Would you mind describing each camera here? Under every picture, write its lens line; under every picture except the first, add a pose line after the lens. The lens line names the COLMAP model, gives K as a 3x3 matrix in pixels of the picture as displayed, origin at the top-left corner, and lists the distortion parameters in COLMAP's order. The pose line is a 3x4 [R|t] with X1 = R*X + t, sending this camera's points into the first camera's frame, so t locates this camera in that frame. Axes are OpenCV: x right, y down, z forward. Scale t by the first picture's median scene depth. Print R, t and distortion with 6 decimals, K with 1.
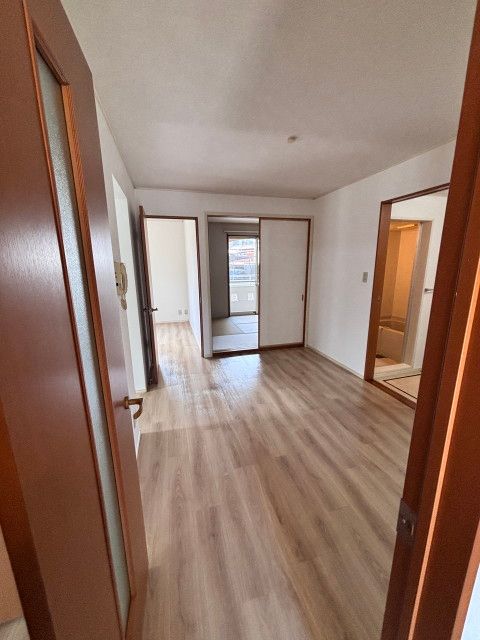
lens RADIAL K [[258.1, 0, 242.7], [0, 258.1, 319.3], [0, 0, 1]] dist [0.000117, 0.000107]
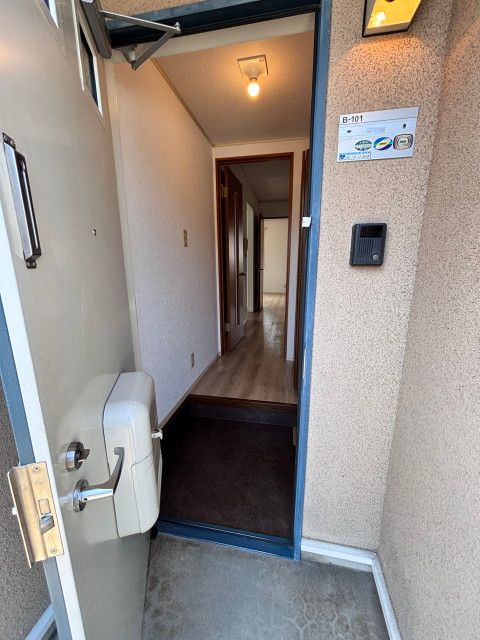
lens RADIAL K [[258.1, 0, 236.0], [0, 258.1, 322.9], [0, 0, 1]] dist [0.000117, 0.000107]
pose [[0.896076, 0.106464, -0.430944, 0.182942], [-0.098427, 0.994300, 0.040978, 0.151775], [0.432851, 0.005697, 0.901448, -0.409499]]
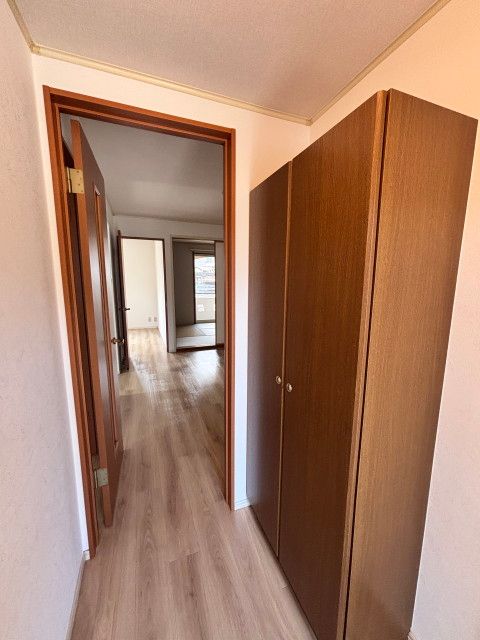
lens RADIAL K [[258.1, 0, 242.8], [0, 258.1, 315.4], [0, 0, 1]] dist [0.000117, 0.000107]
pose [[0.994879, -0.002370, 0.101048, 0.072569], [0.010408, 0.996813, -0.079096, 0.076173], [-0.100539, 0.079742, 0.991732, -0.241582]]
